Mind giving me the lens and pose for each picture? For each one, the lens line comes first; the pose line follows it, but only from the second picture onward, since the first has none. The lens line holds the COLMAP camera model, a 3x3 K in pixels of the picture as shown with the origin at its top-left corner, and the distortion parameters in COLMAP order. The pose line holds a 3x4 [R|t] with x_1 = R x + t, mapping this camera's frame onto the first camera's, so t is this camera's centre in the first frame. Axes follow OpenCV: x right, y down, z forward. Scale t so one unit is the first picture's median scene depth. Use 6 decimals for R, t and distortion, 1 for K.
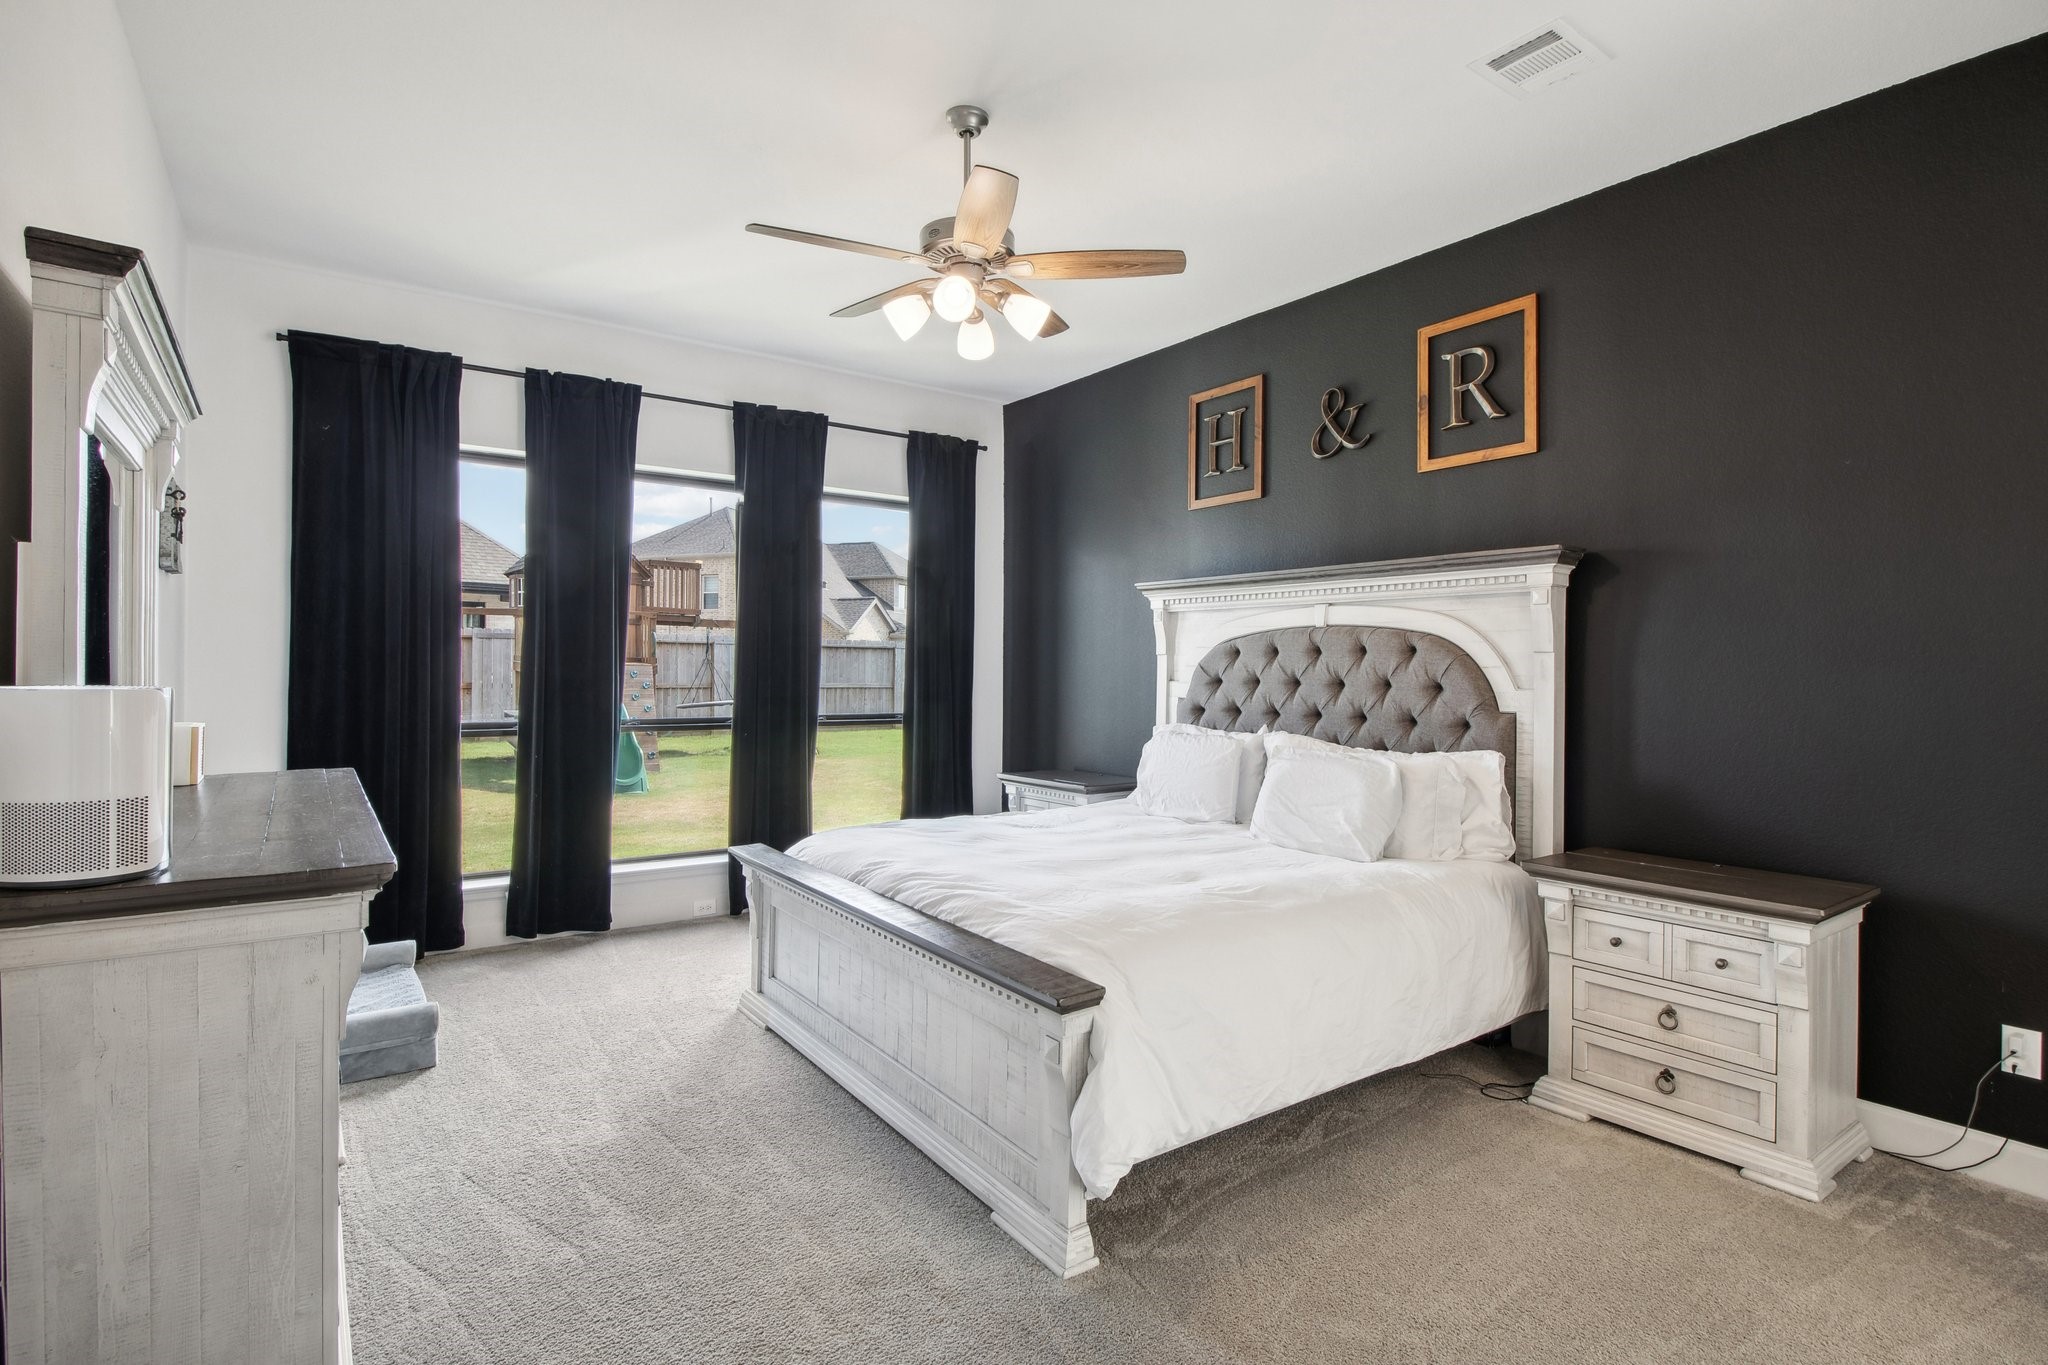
lens RADIAL K [[966.1, 0, 1010.4], [0, 966.1, 677.3], [0, 0, 1]] dist [-0.001960, -0.000587]
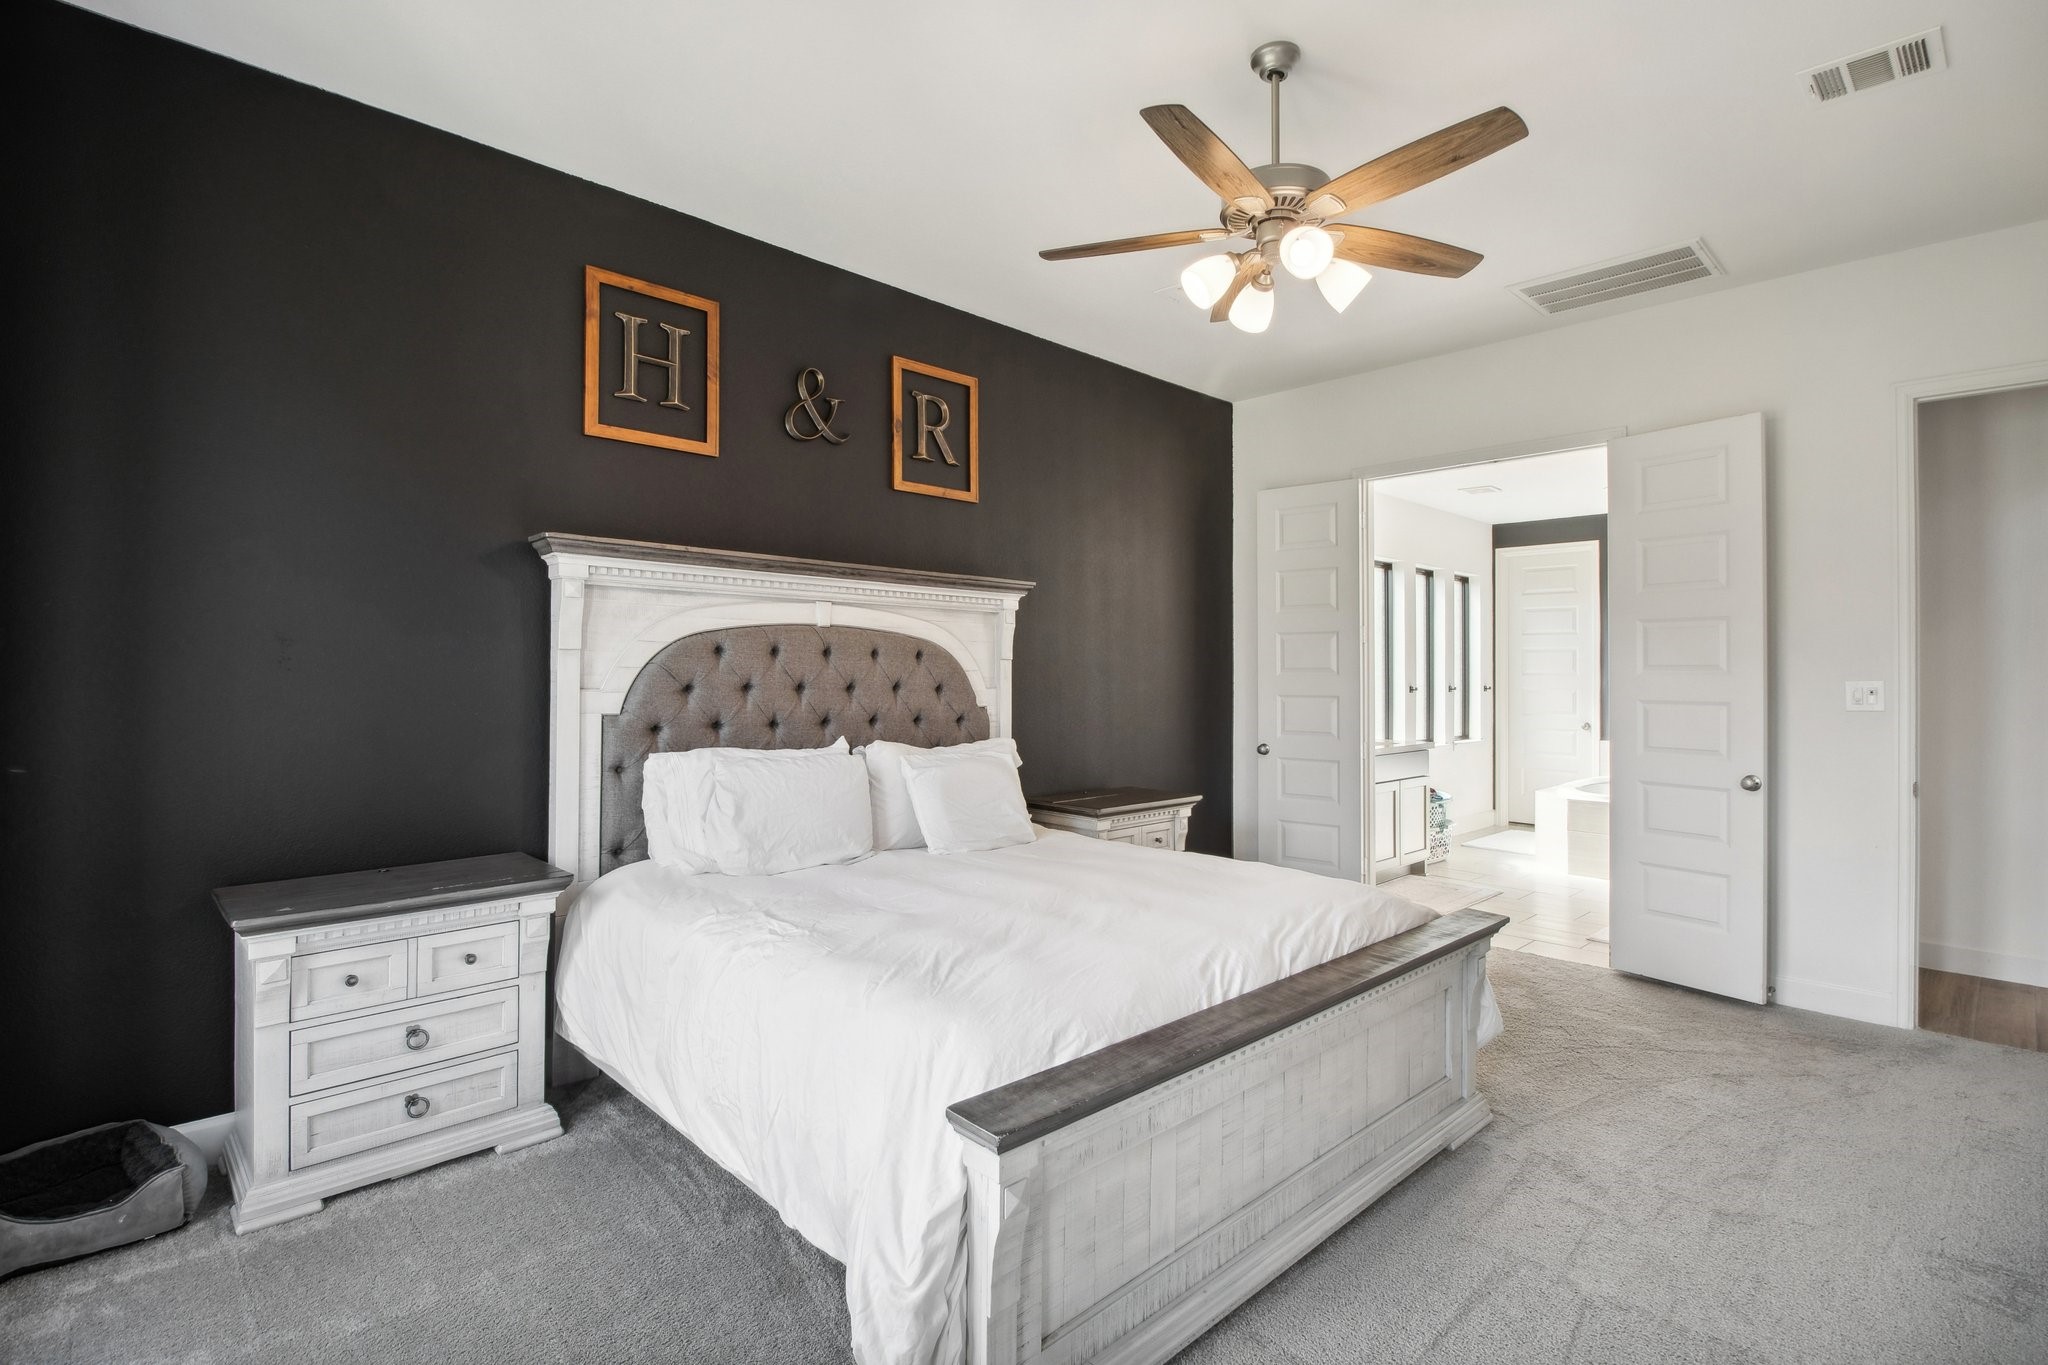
lens RADIAL K [[966.1, 0, 1010.4], [0, 966.1, 677.3], [0, 0, 1]] dist [-0.001960, -0.000587]
pose [[-0.138322, -0.002529, 0.990384, -0.670818], [0.010862, 0.999933, 0.004070, -0.005746], [-0.990328, 0.011320, -0.138286, 1.041156]]
